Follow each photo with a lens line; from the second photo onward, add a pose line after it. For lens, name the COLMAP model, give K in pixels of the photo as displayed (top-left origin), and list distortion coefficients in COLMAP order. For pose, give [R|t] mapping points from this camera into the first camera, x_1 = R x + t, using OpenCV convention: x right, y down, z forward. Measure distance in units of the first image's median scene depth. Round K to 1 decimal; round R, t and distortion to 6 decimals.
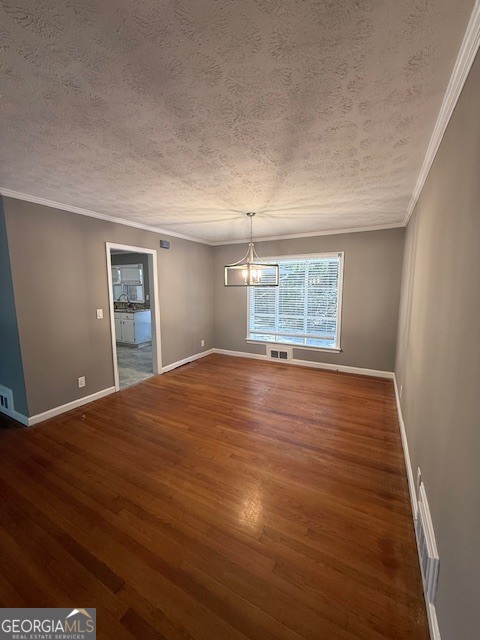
lens RADIAL K [[255.1, 0, 246.1], [0, 255.1, 316.0], [0, 0, 1]] dist [0.001465, -0.000836]
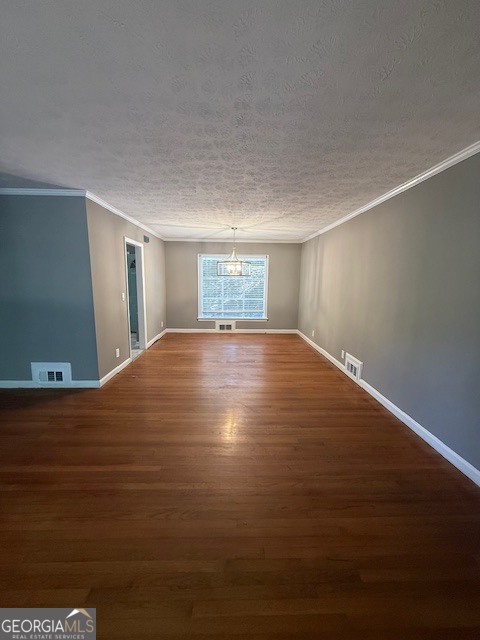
lens RADIAL K [[255.1, 0, 234.2], [0, 255.1, 322.9], [0, 0, 1]] dist [0.001465, -0.000836]
pose [[0.870888, -0.067877, 0.486772, -0.552983], [0.040053, 0.996925, 0.067356, 0.042547], [-0.489847, -0.039163, 0.870928, -0.238434]]
